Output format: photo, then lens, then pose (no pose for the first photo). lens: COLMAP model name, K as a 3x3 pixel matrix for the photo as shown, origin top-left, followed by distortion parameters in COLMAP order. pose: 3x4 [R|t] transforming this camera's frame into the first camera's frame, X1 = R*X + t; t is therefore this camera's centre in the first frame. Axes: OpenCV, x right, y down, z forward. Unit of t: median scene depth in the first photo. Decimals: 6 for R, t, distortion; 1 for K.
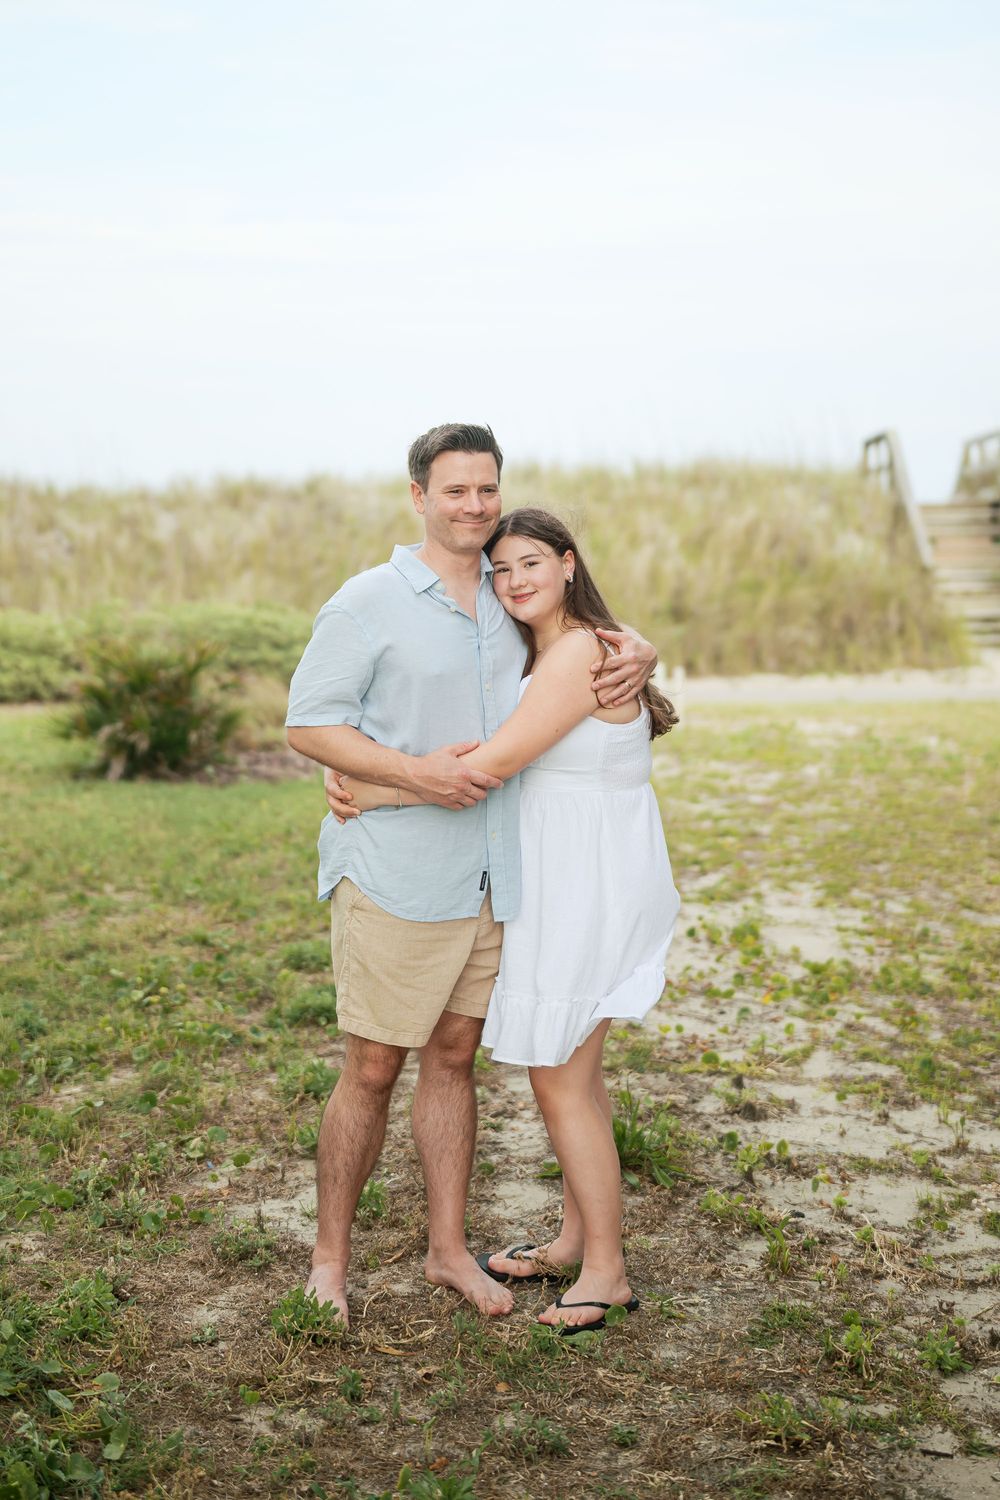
lens RADIAL K [[4396.2, 0, 499.3], [0, 4396.2, 753.0], [0, 0, 1]] dist [0.206012, 0.000000]
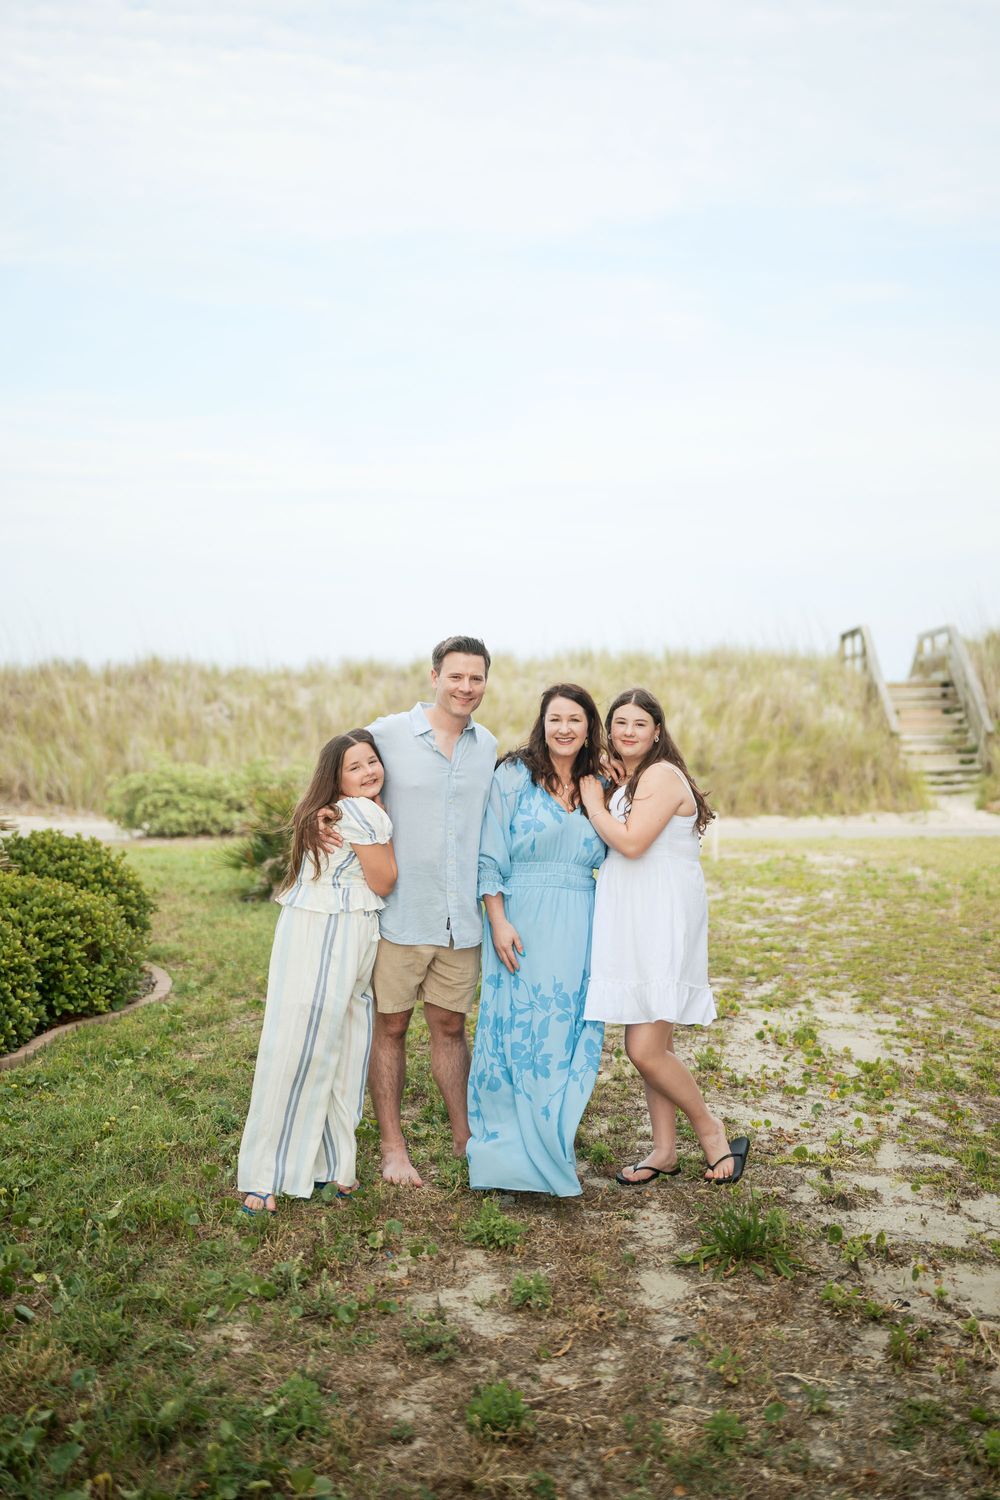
lens RADIAL K [[4396.2, 0, 503.0], [0, 4396.2, 744.7], [0, 0, 1]] dist [0.206012, 0.000000]
pose [[0.998355, 0.003935, -0.057192, 0.041596], [-0.006184, 0.999212, -0.039211, 0.008975], [0.056992, 0.039500, 0.997593, -0.206839]]
